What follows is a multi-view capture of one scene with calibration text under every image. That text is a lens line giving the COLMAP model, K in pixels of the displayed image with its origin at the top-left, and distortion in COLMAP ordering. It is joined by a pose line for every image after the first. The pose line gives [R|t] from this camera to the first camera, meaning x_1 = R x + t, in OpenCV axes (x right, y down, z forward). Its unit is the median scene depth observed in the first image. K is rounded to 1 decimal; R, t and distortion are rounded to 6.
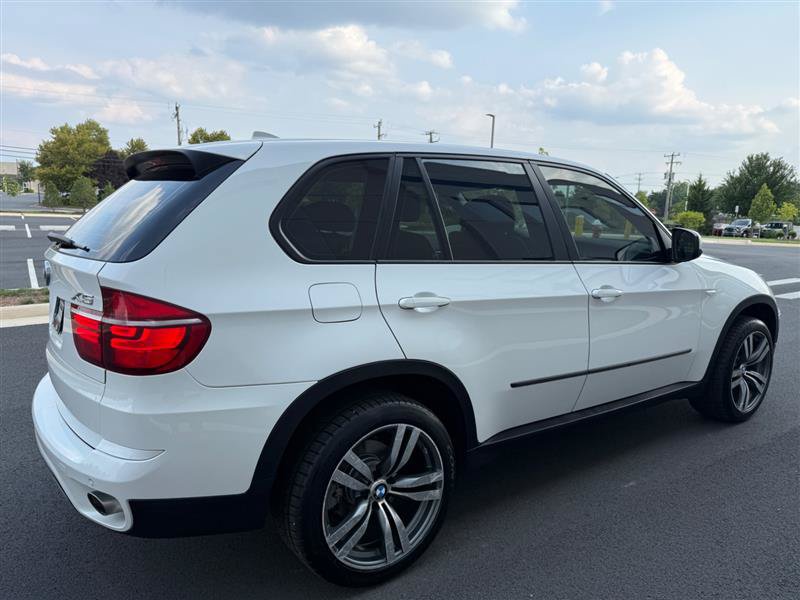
lens RADIAL K [[558.2, 0, 400.5], [0, 558.2, 301.4], [0, 0, 1]] dist [0.072226, -0.099609]
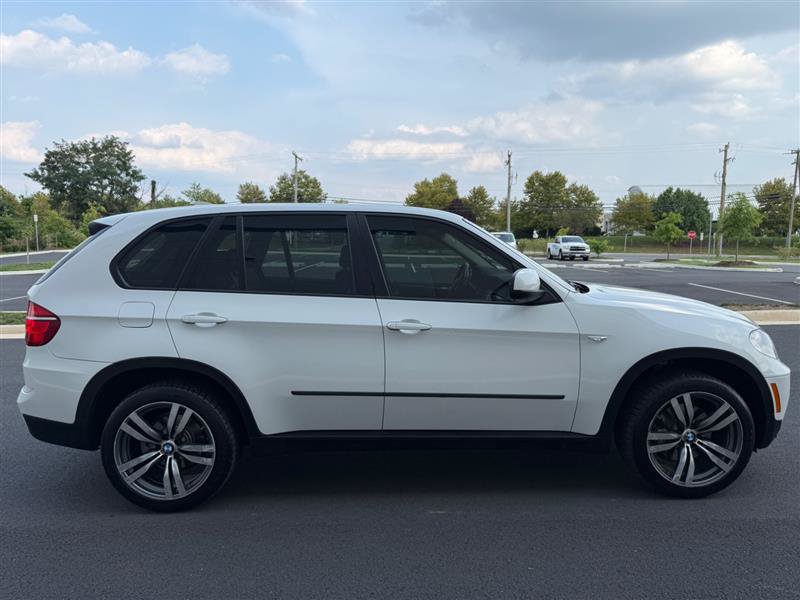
lens RADIAL K [[558.2, 0, 400.5], [0, 558.2, 301.4], [0, 0, 1]] dist [0.072226, -0.099609]
pose [[0.834358, 0.038275, -0.549892, 1.220110], [-0.073860, 0.996353, -0.042718, -0.019680], [0.546252, 0.076257, 0.834142, 0.087519]]
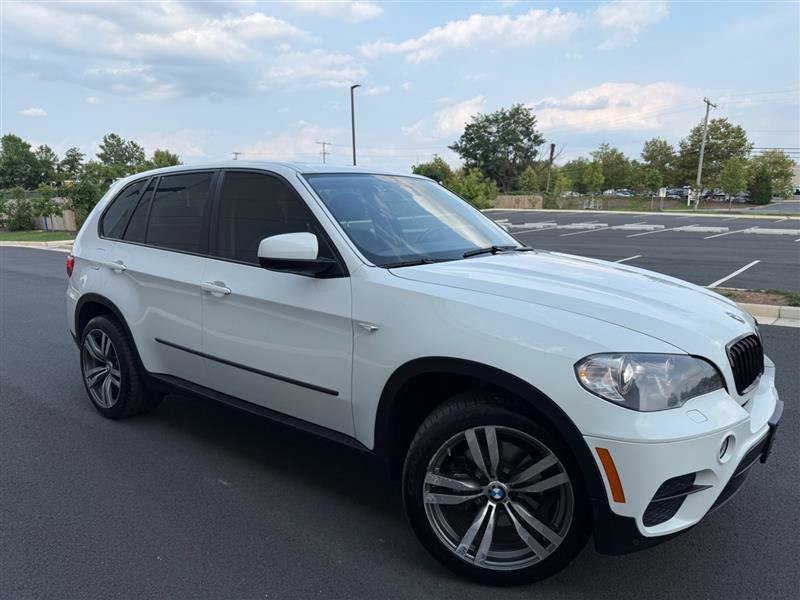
lens RADIAL K [[563.4, 0, 400.7], [0, 563.4, 301.3], [0, 0, 1]] dist [0.033855, -0.061245]
pose [[0.289098, 0.141390, -0.946800, 1.907877], [-0.147101, 0.983848, 0.102006, -0.196484], [0.945930, 0.109785, 0.305227, 1.293241]]
